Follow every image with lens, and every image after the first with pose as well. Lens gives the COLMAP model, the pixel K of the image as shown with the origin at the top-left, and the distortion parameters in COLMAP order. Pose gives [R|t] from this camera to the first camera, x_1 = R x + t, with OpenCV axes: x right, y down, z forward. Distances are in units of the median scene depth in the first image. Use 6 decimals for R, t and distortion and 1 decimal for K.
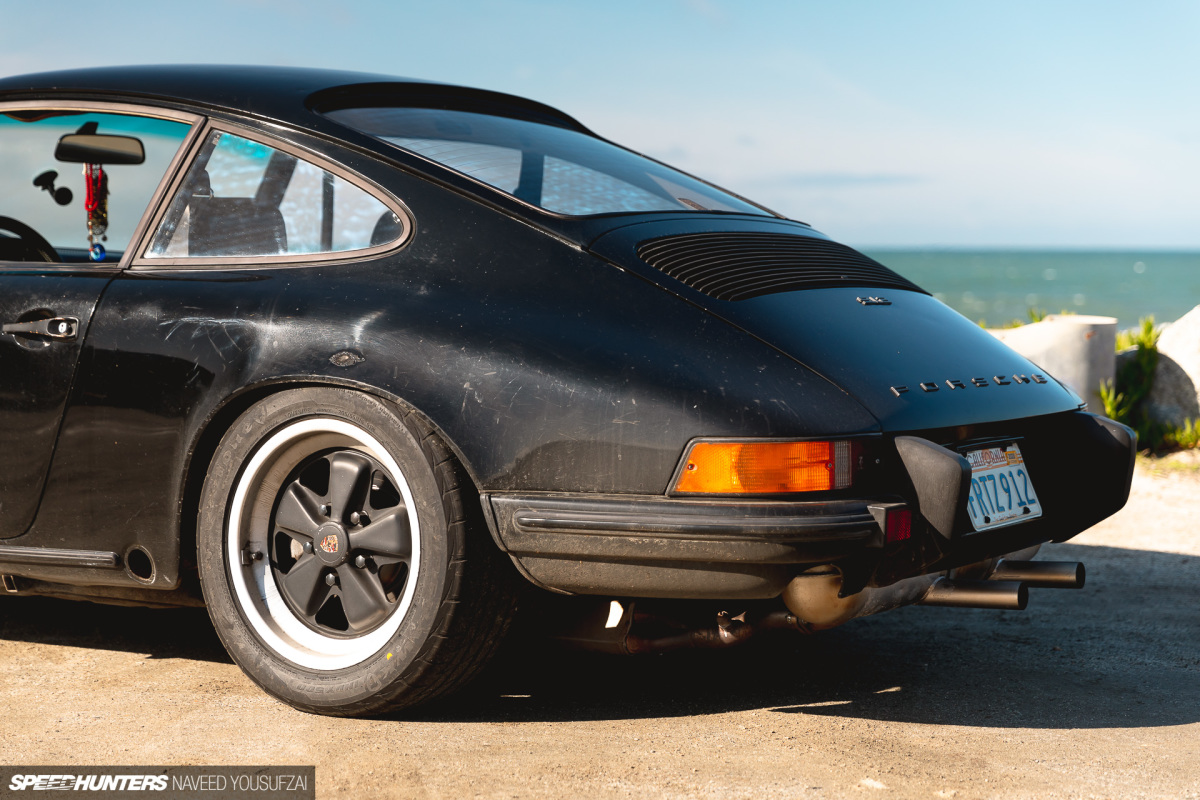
lens RADIAL K [[2304.5, 0, 600.0], [0, 2304.5, 400.0], [0, 0, 1]] dist [0.004028, 0.178616]
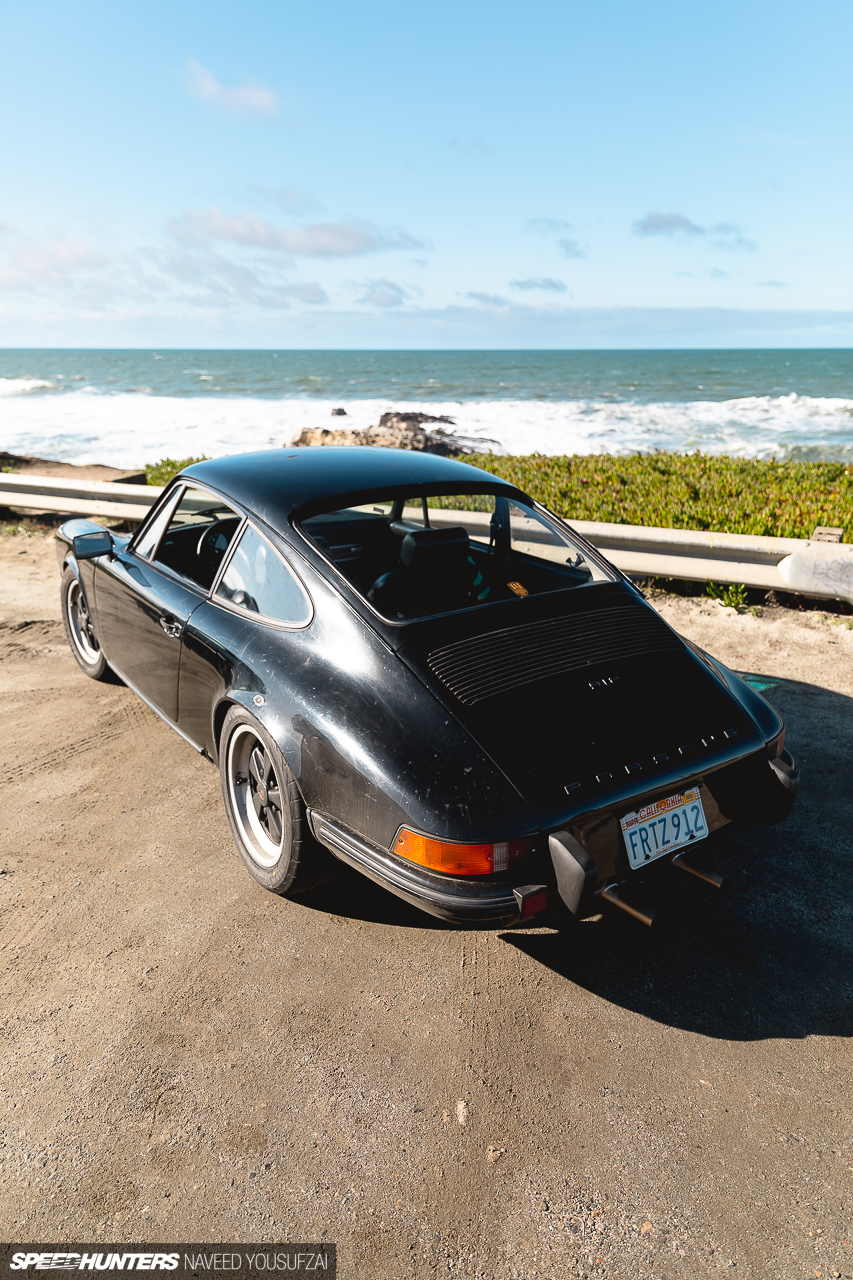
lens RADIAL K [[850.0, 0, 426.5], [0, 850.0, 640.0], [0, 0, 1]] dist [0.060291, 0.000333]
pose [[0.923915, 0.119719, -0.363385, 0.219886], [-0.023879, 0.965975, 0.257532, -0.219883], [0.381852, -0.229261, 0.895337, 0.487293]]
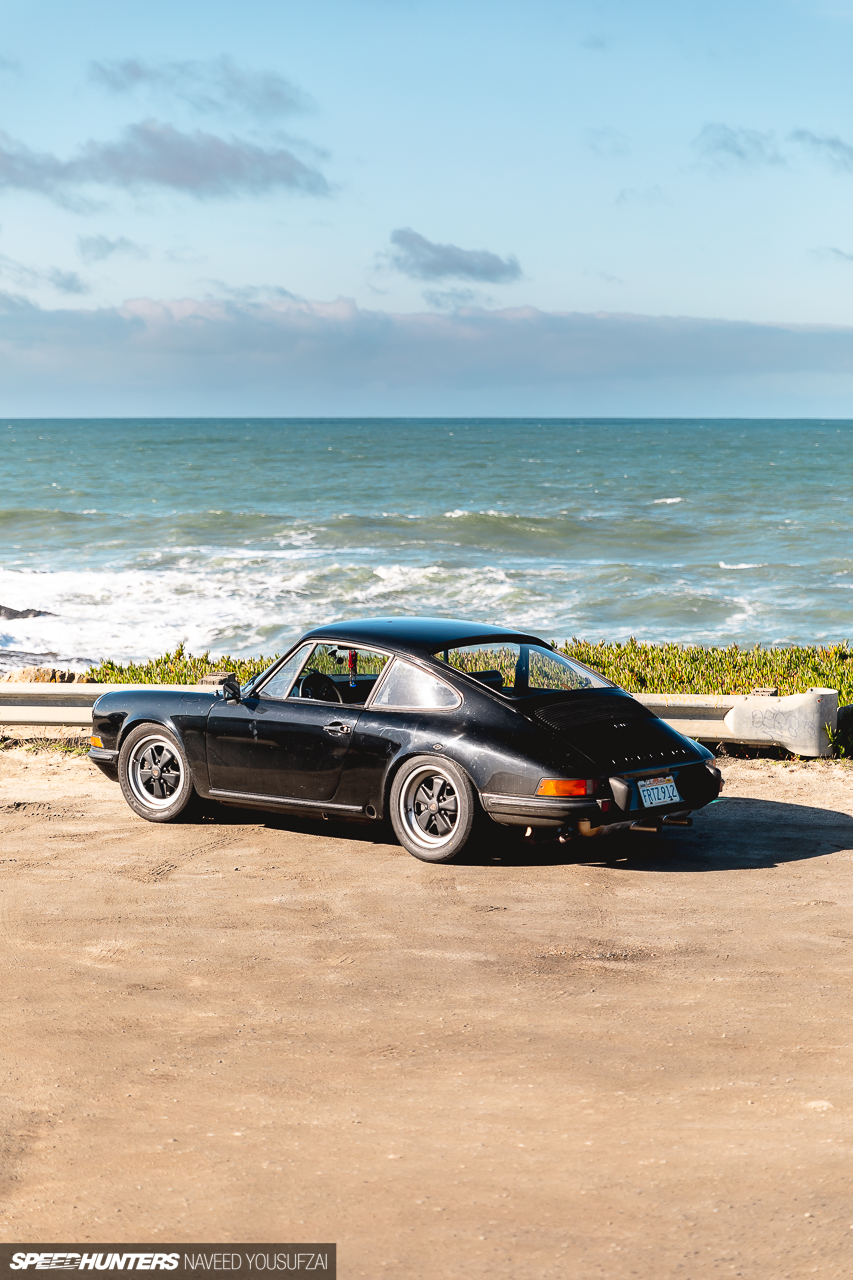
lens RADIAL K [[2458.1, 0, 426.5], [0, 2458.1, 640.0], [0, 0, 1]] dist [0.004028, 0.178616]
pose [[0.986622, 0.010135, -0.162712, 0.395280], [-0.007160, 0.999796, 0.018861, -0.215970], [0.162870, -0.017443, 0.986493, -2.170594]]
